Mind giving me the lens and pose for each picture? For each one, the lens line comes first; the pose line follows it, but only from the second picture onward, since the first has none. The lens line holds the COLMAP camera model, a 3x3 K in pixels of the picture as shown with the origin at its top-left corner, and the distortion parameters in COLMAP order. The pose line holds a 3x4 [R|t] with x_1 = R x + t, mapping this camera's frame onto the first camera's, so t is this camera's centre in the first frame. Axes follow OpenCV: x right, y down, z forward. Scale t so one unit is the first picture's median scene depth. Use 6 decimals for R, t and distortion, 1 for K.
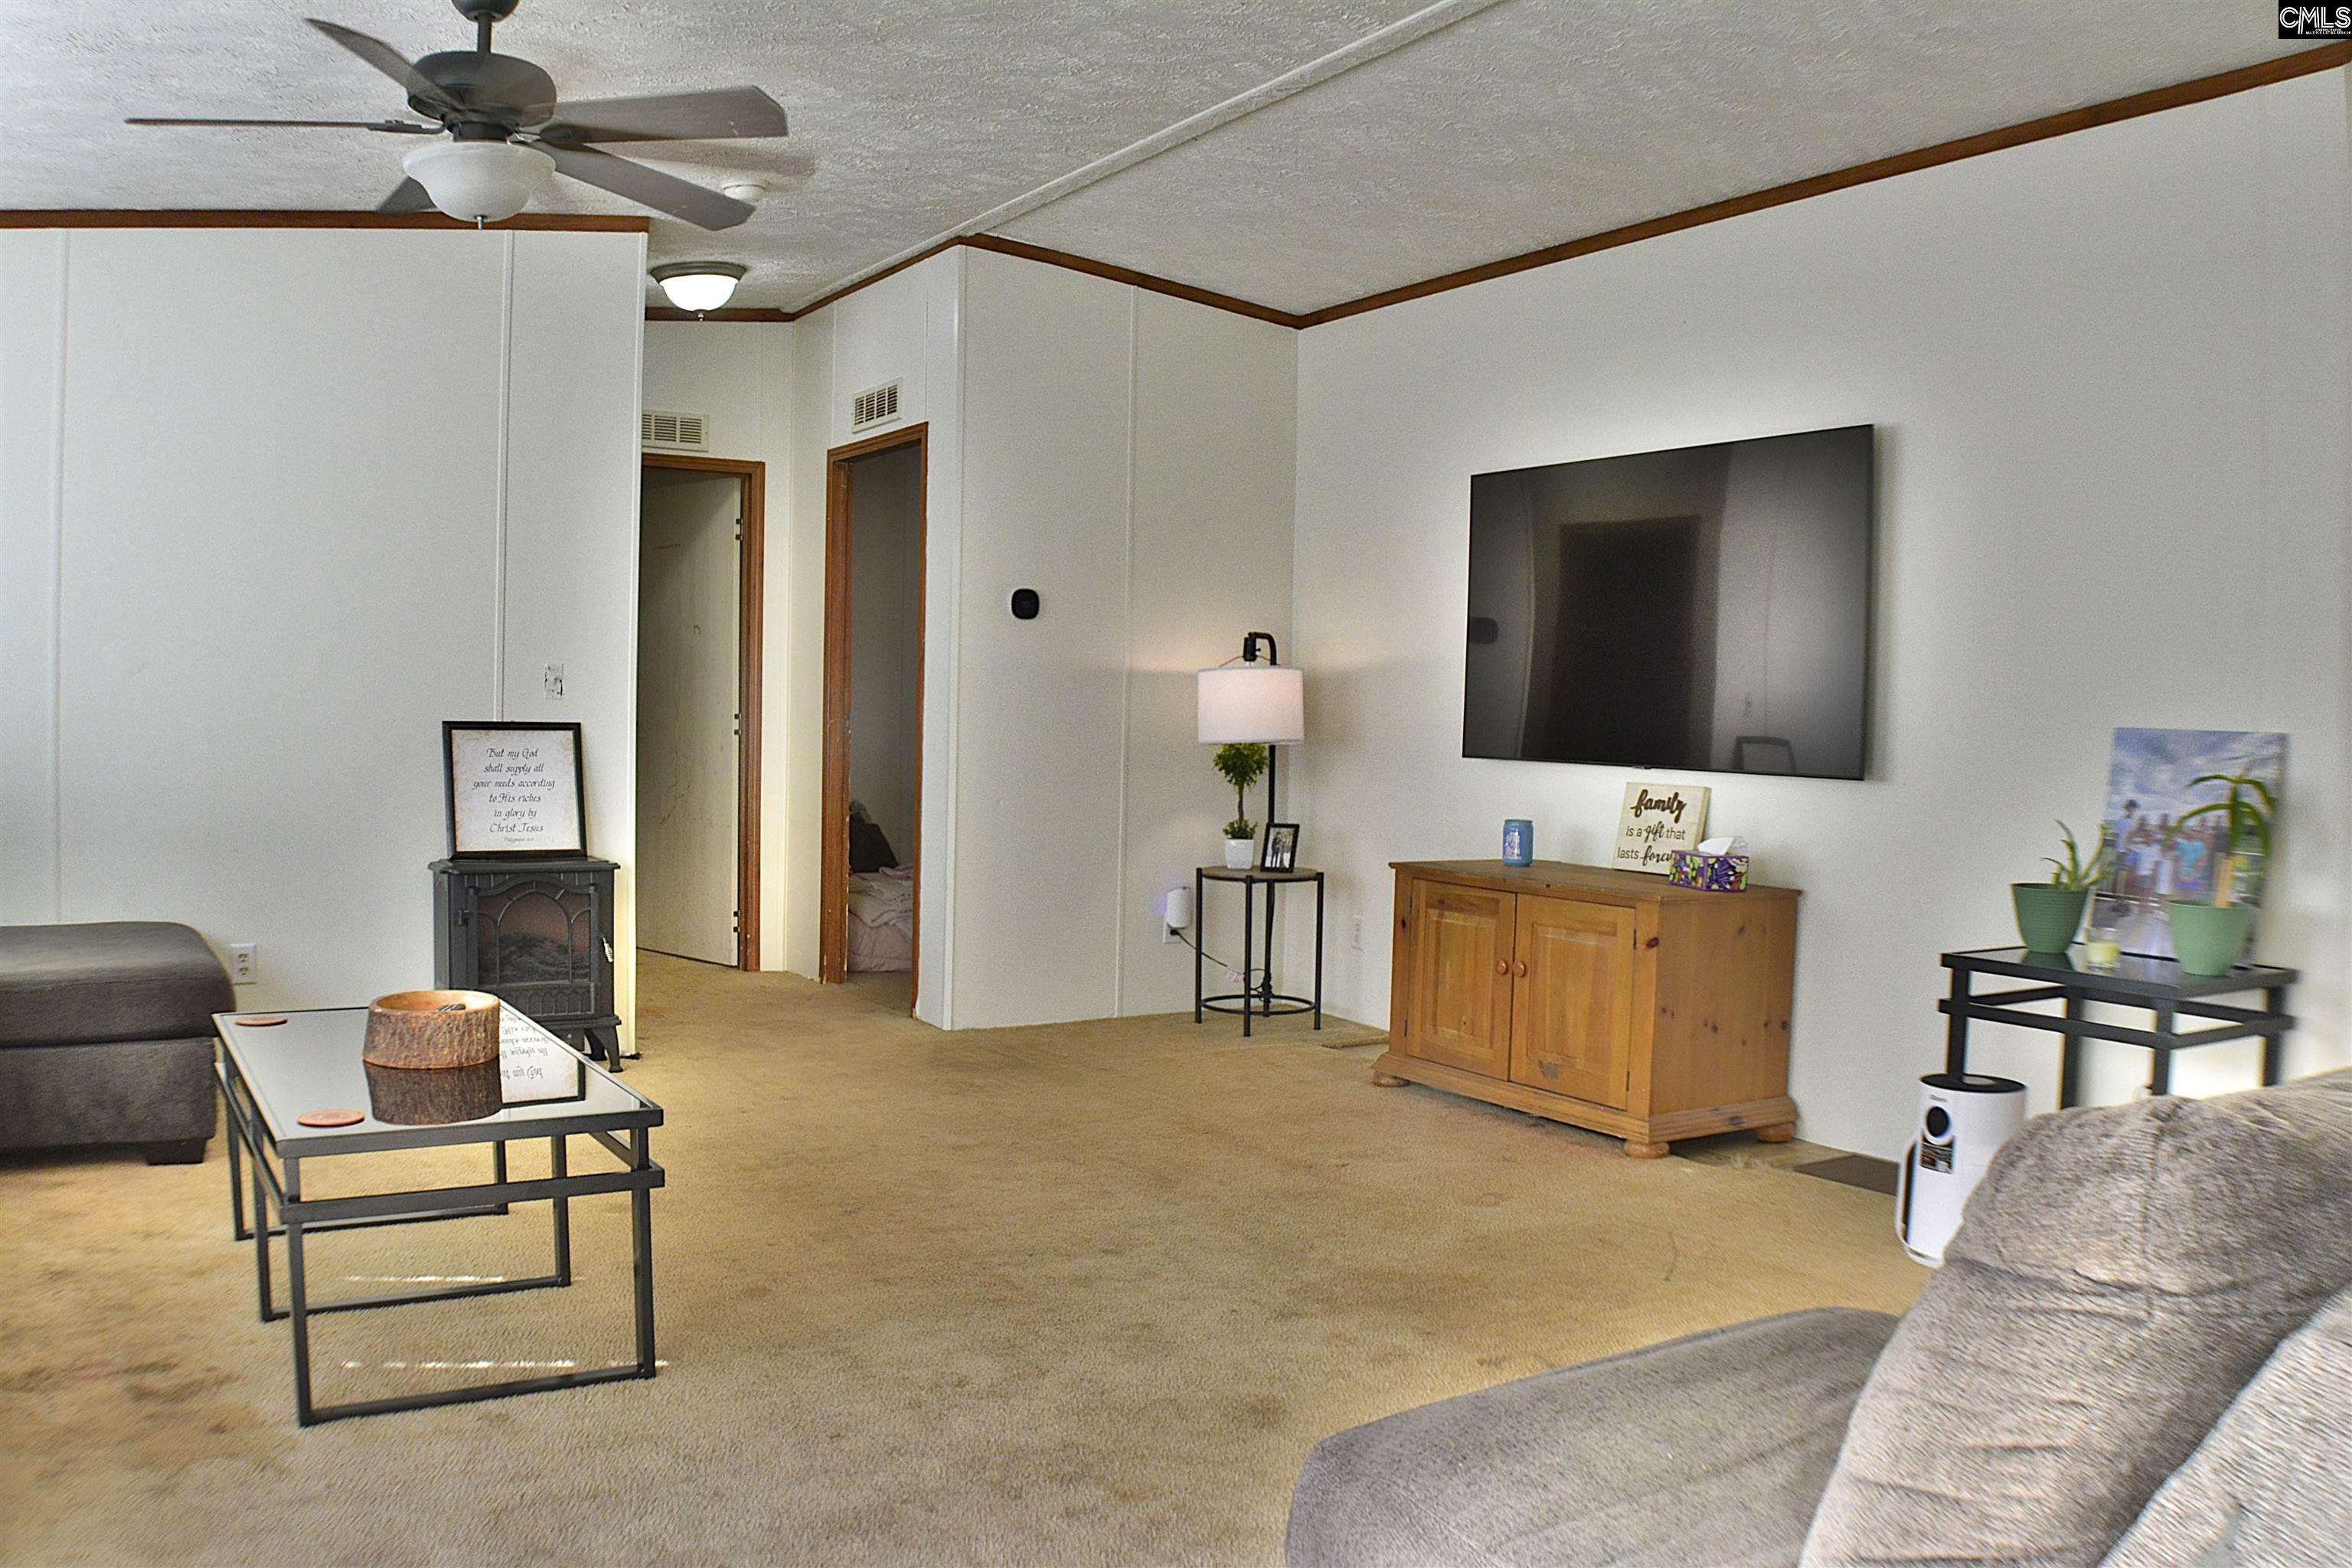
lens RADIAL K [[1865.3, 0, 1176.0], [0, 1865.3, 784.0], [0, 0, 1]] dist [-0.170191, -0.000104]
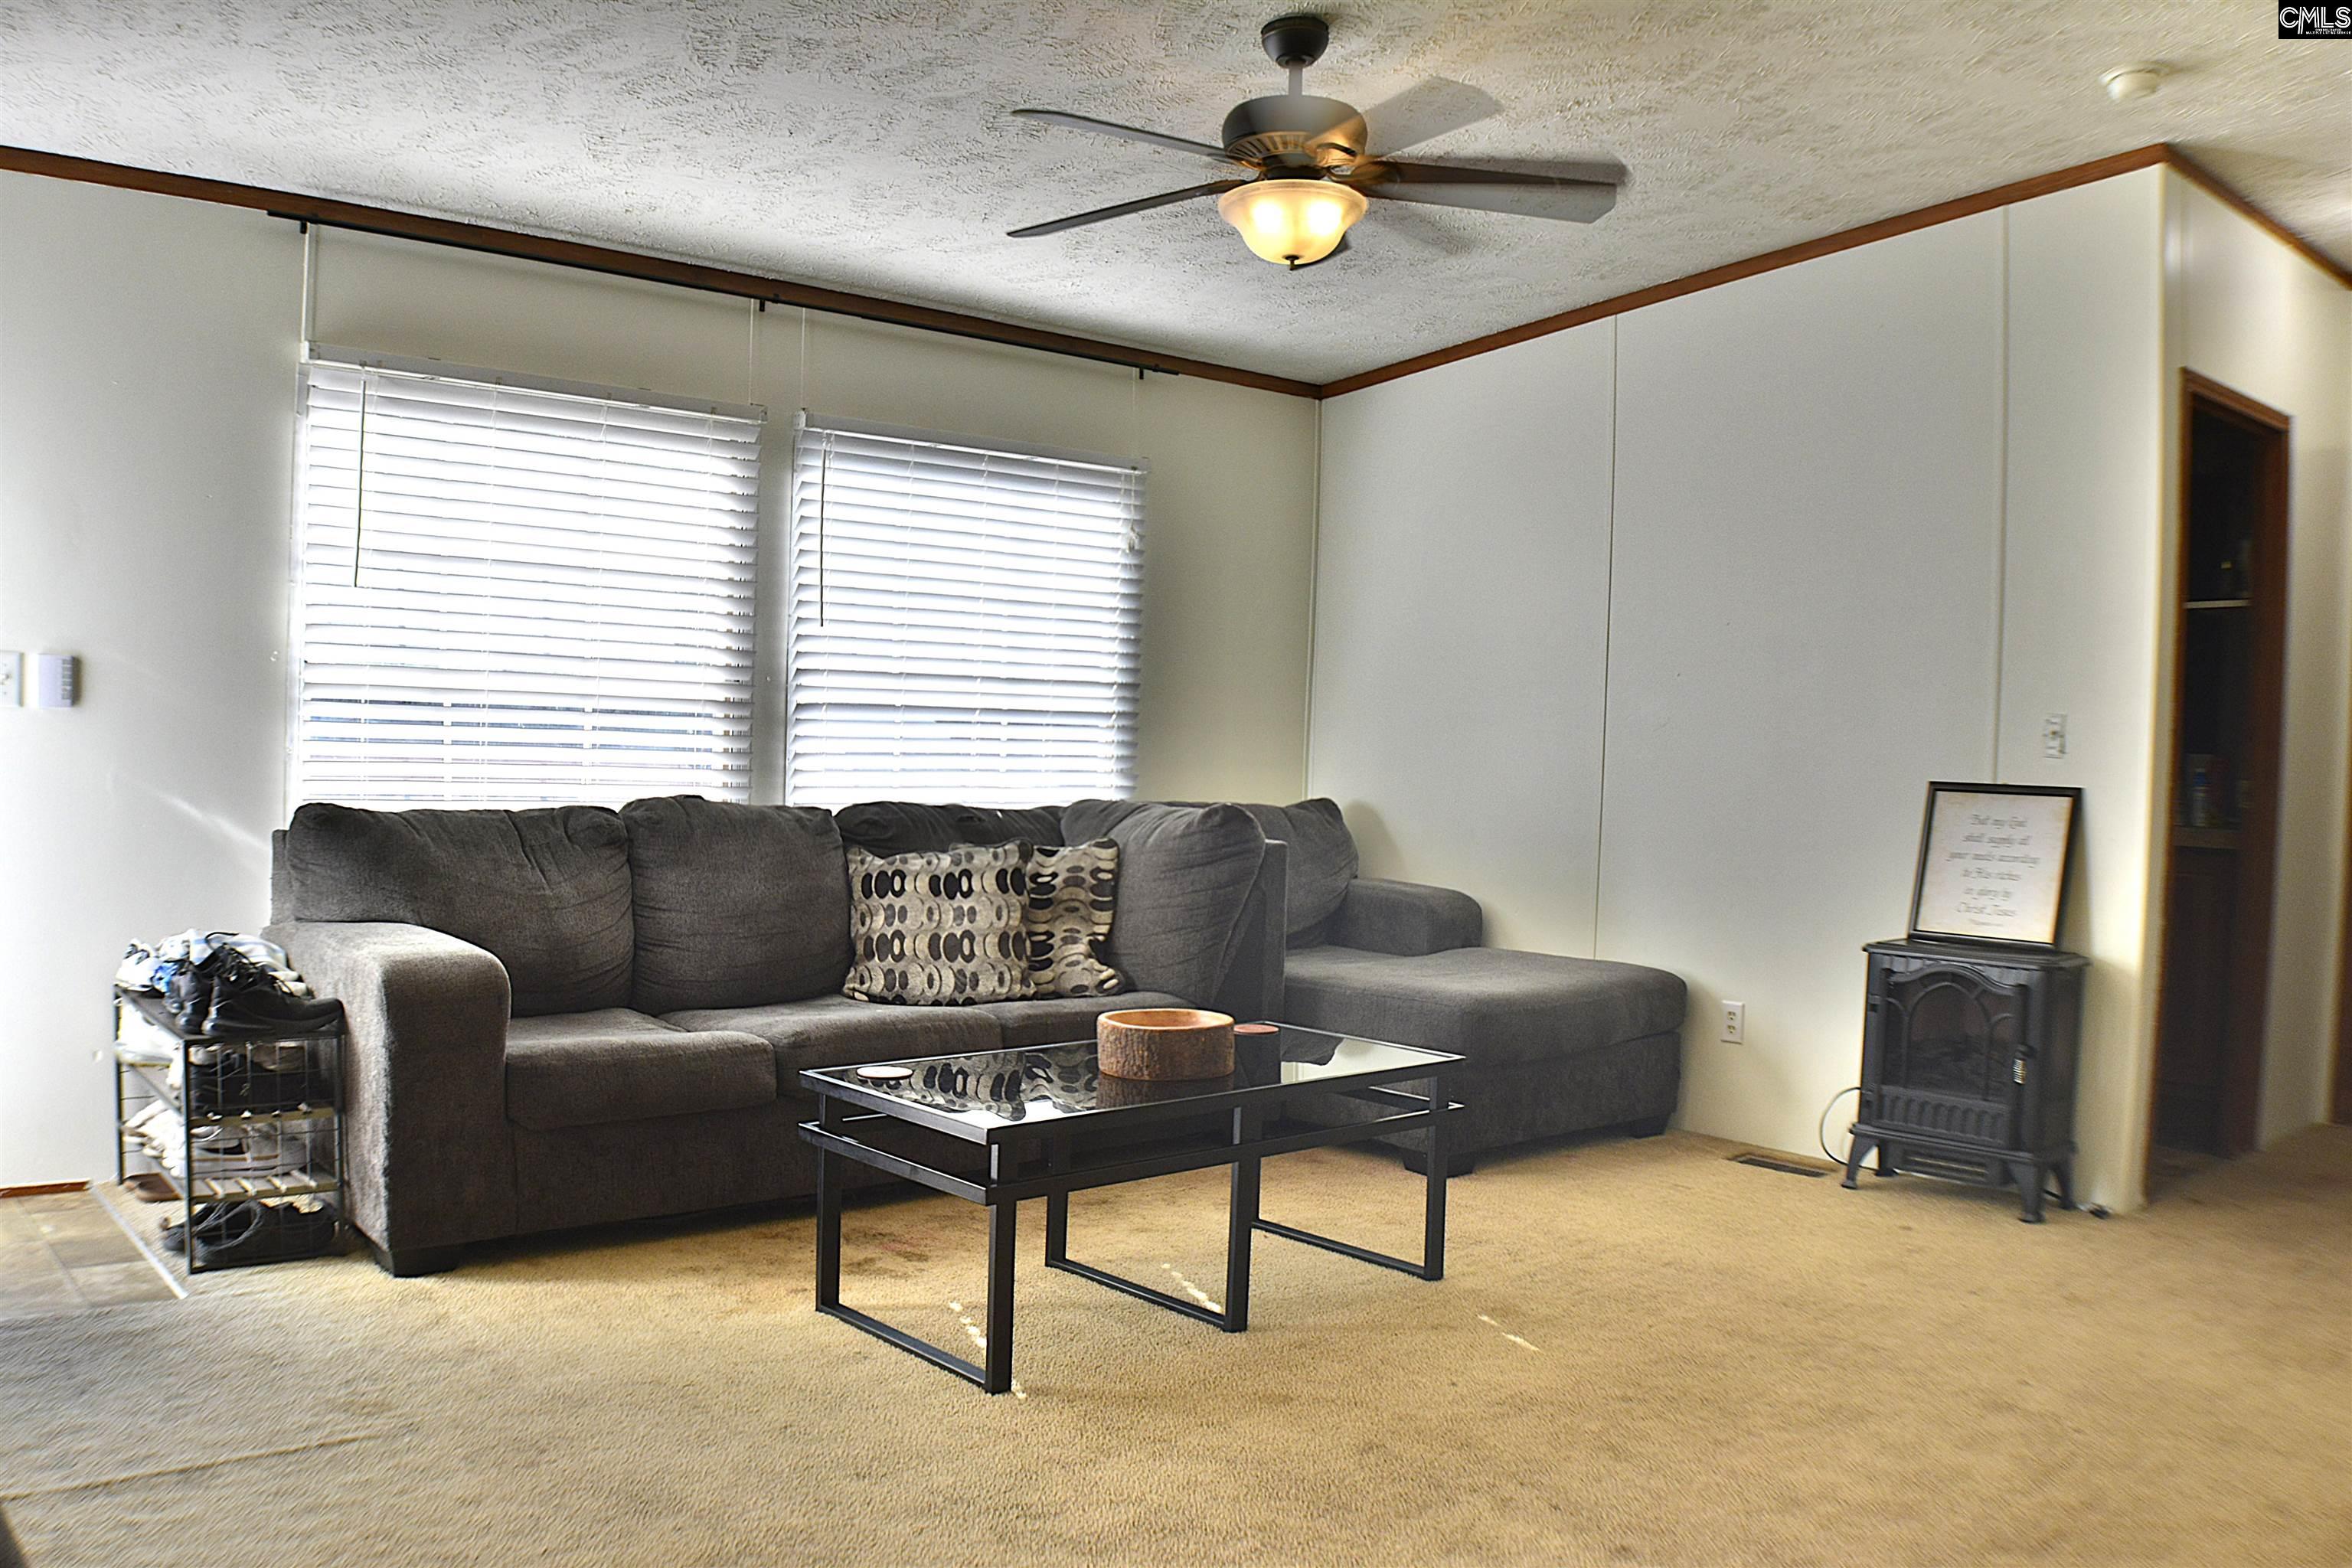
lens RADIAL K [[1857.6, 0, 1174.9], [0, 1857.6, 797.4], [0, 0, 1]] dist [-0.163606, 0.035703]
pose [[0.166801, 0.018310, -0.985821, 0.401667], [-0.063795, 0.997933, 0.007740, -0.010452], [0.983925, 0.061599, 0.167624, 0.500399]]
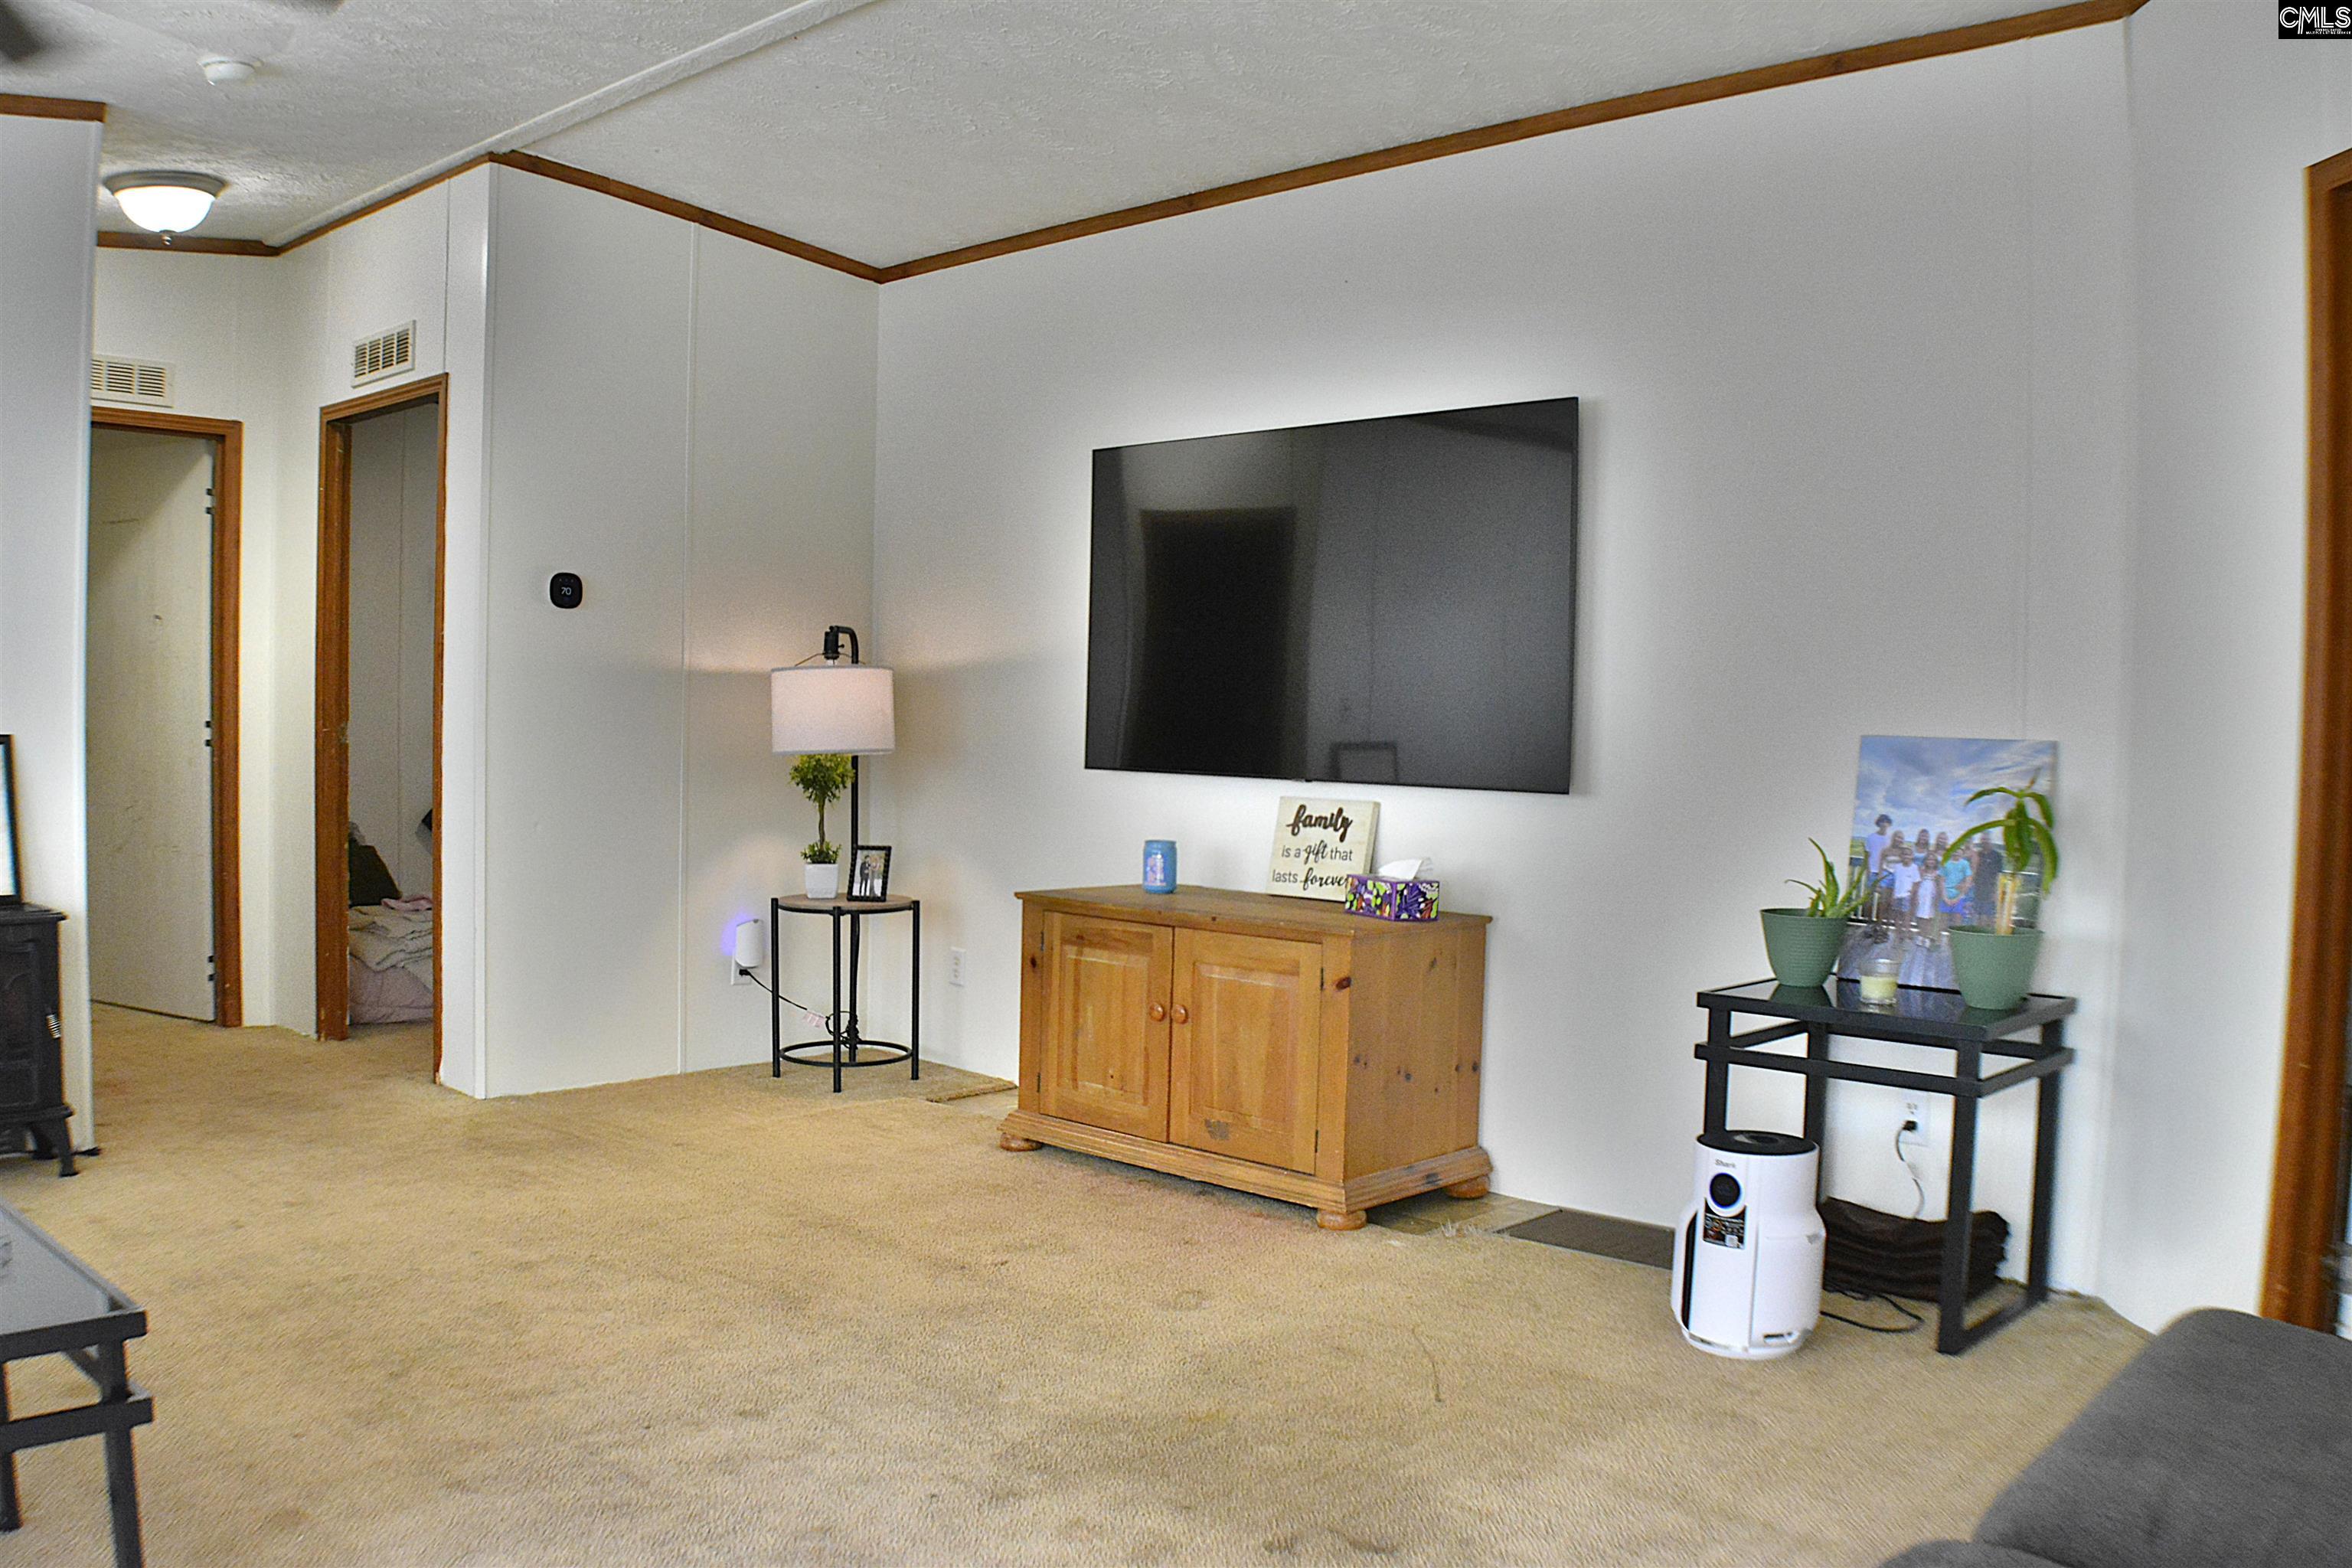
lens RADIAL K [[1857.6, 0, 1174.9], [0, 1857.6, 797.4], [0, 0, 1]] dist [-0.163606, 0.035703]
pose [[0.962972, -0.011702, 0.269347, -0.045749], [0.009766, 0.999916, 0.008526, -0.008525], [-0.269424, -0.005579, 0.963005, 0.151412]]
